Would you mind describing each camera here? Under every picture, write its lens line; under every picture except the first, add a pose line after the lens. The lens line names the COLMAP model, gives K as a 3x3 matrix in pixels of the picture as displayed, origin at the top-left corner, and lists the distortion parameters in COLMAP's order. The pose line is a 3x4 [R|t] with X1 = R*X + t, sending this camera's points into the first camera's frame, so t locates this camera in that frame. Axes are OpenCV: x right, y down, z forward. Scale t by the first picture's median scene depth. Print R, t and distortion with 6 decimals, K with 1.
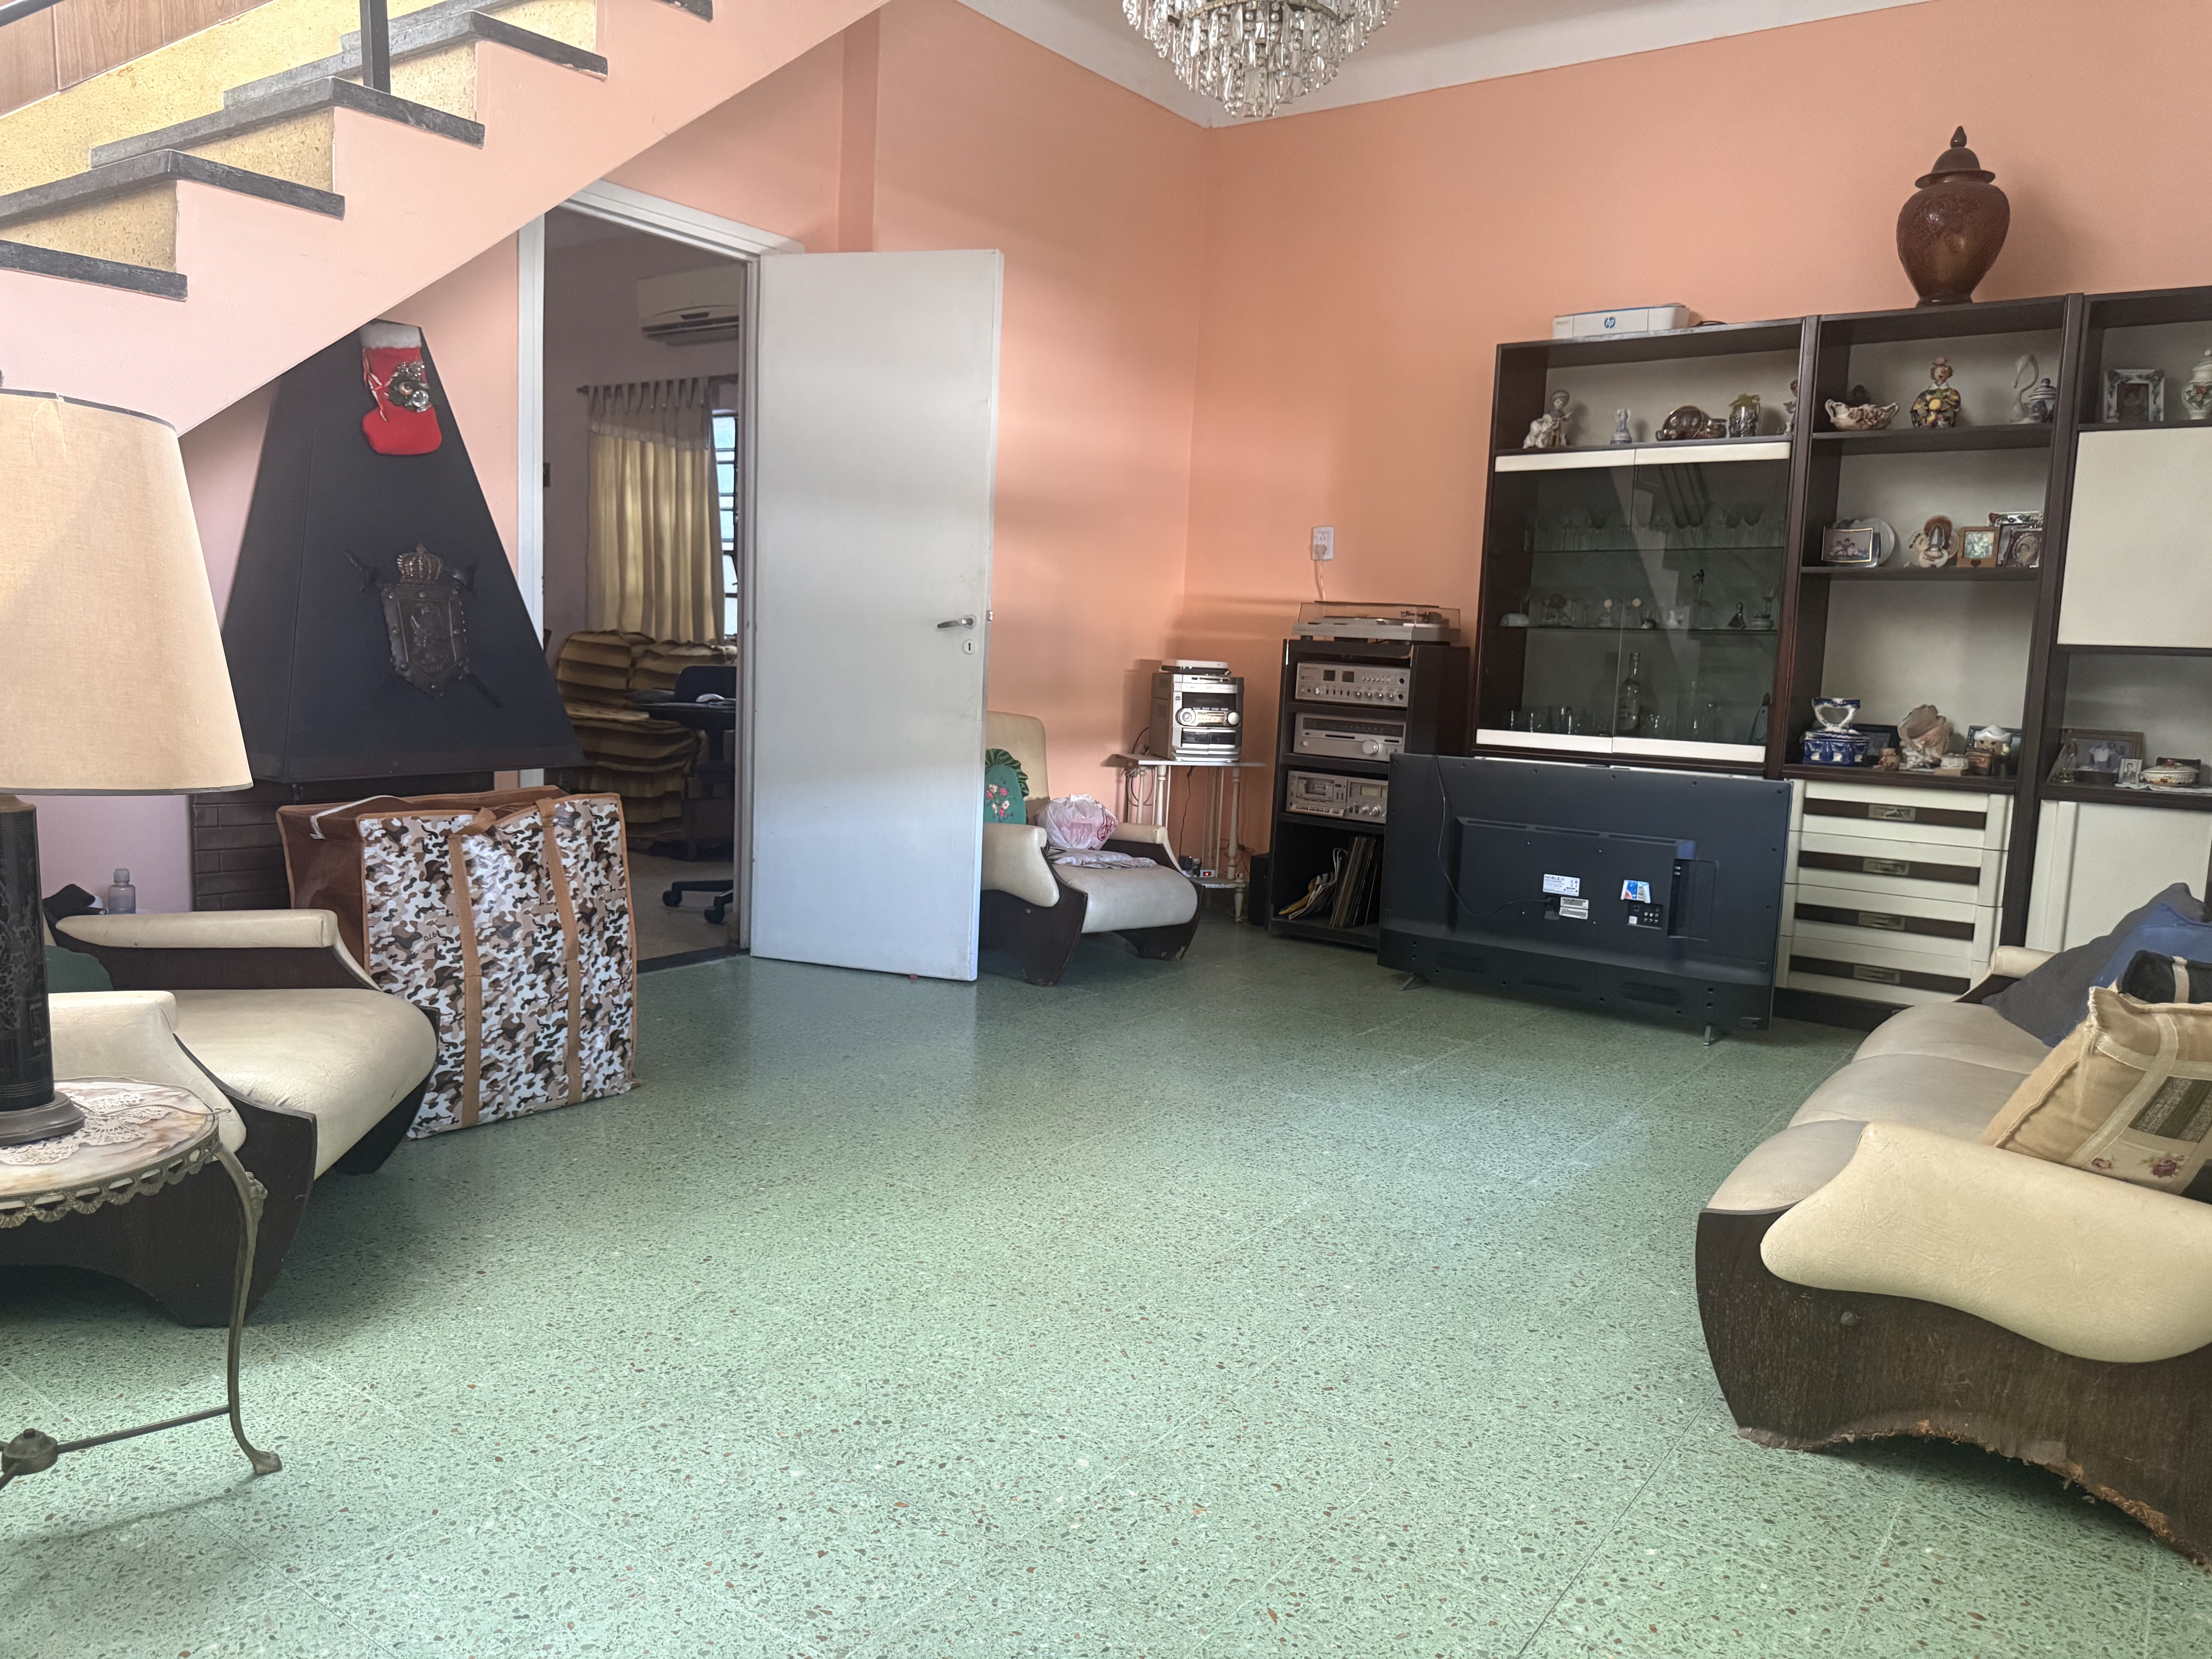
lens RADIAL K [[1655.9, 0, 1106.3], [0, 1655.9, 836.9], [0, 0, 1]] dist [-0.016934, -0.006284]
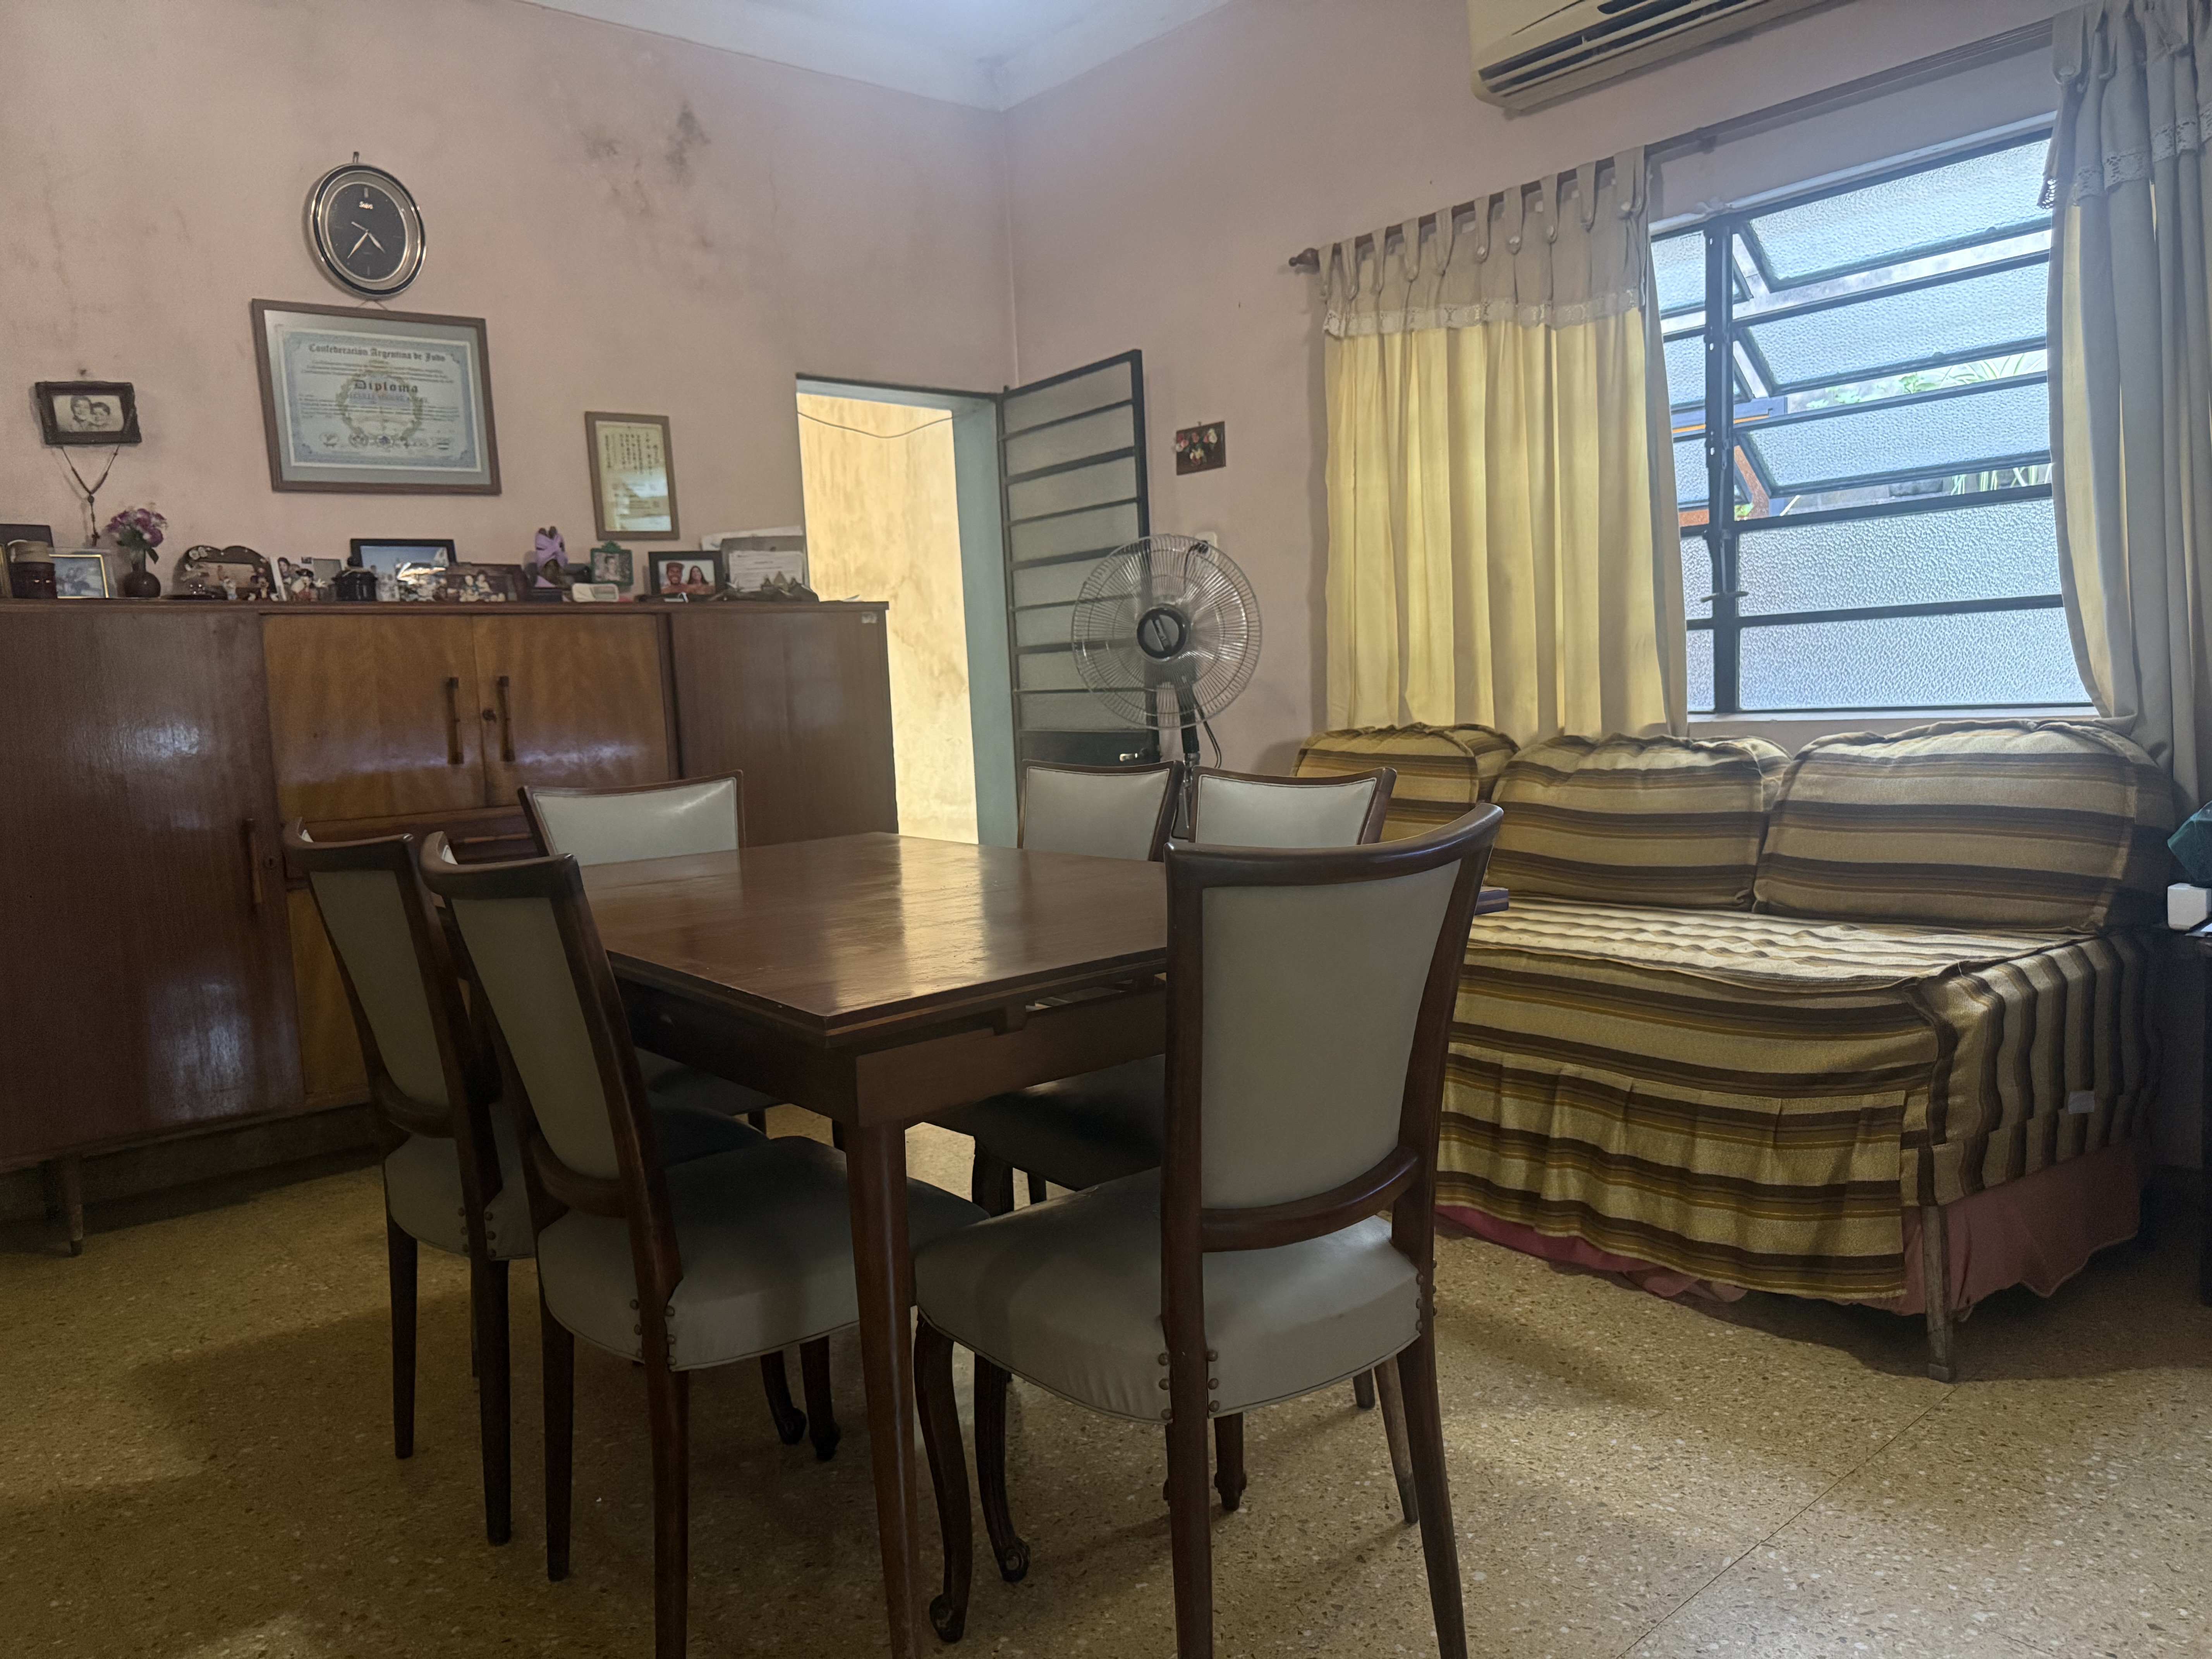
lens RADIAL K [[1655.9, 0, 1105.9], [0, 1655.9, 829.0], [0, 0, 1]] dist [-0.016934, -0.006284]
pose [[0.969600, -0.054130, -0.238632, -0.280252], [0.043249, 0.997782, -0.050601, -0.076247], [0.240842, 0.038742, 0.969791, 0.528141]]
